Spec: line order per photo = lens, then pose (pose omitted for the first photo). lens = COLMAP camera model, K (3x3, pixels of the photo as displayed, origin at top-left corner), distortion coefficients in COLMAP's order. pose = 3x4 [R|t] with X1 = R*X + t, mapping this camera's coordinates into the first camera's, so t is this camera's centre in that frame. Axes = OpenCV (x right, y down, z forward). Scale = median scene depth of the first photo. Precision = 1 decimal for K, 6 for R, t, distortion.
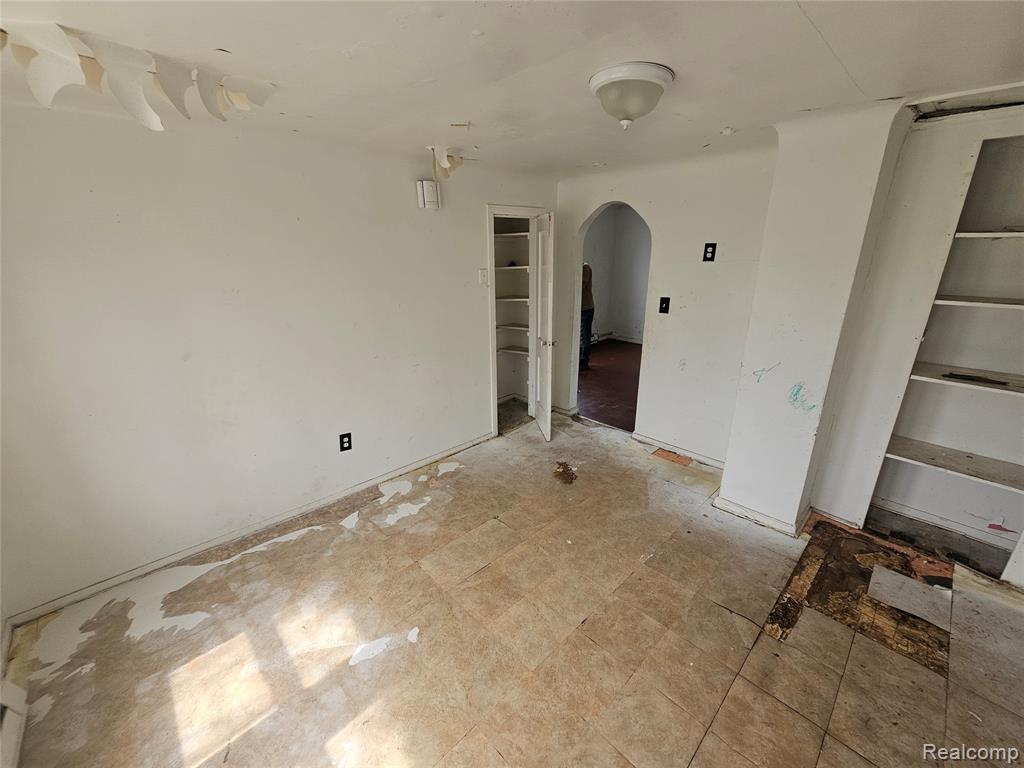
lens RADIAL K [[415.4, 0, 511.8], [0, 415.4, 385.0], [0, 0, 1]] dist [-0.002317, 0.000139]
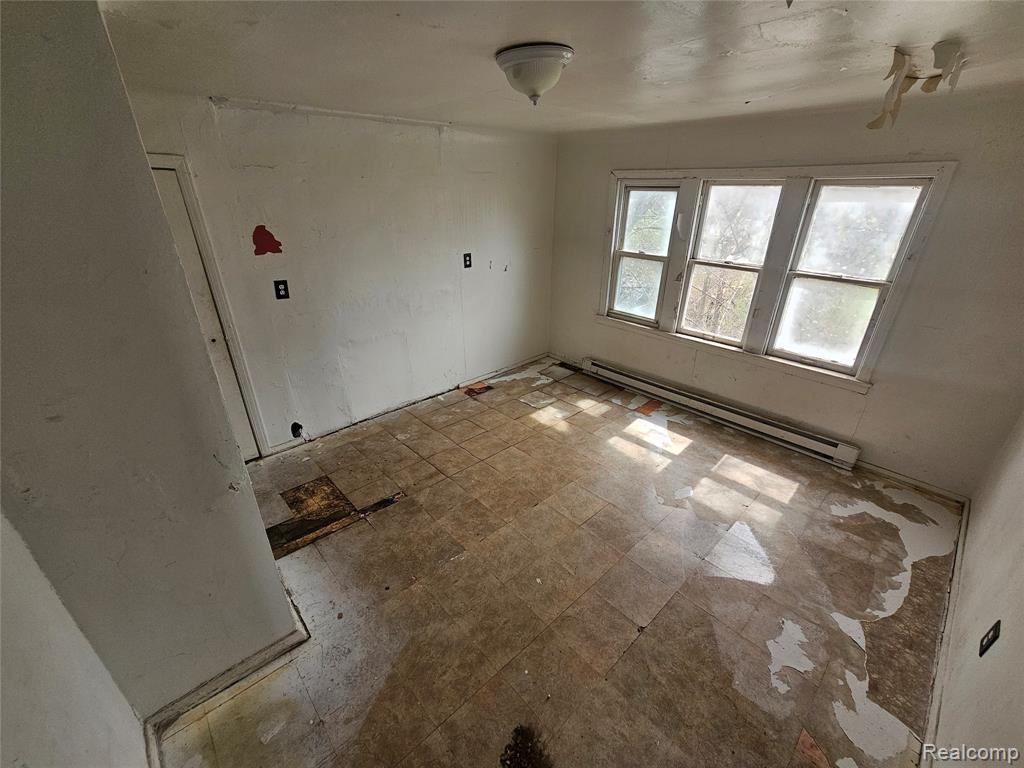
lens RADIAL K [[415.4, 0, 510.7], [0, 415.4, 386.5], [0, 0, 1]] dist [-0.002317, 0.000139]
pose [[-0.999703, -0.004865, 0.023892, 0.193799], [0.012851, 0.727581, 0.685901, -0.532050], [-0.020720, 0.686005, -0.727302, 1.474686]]
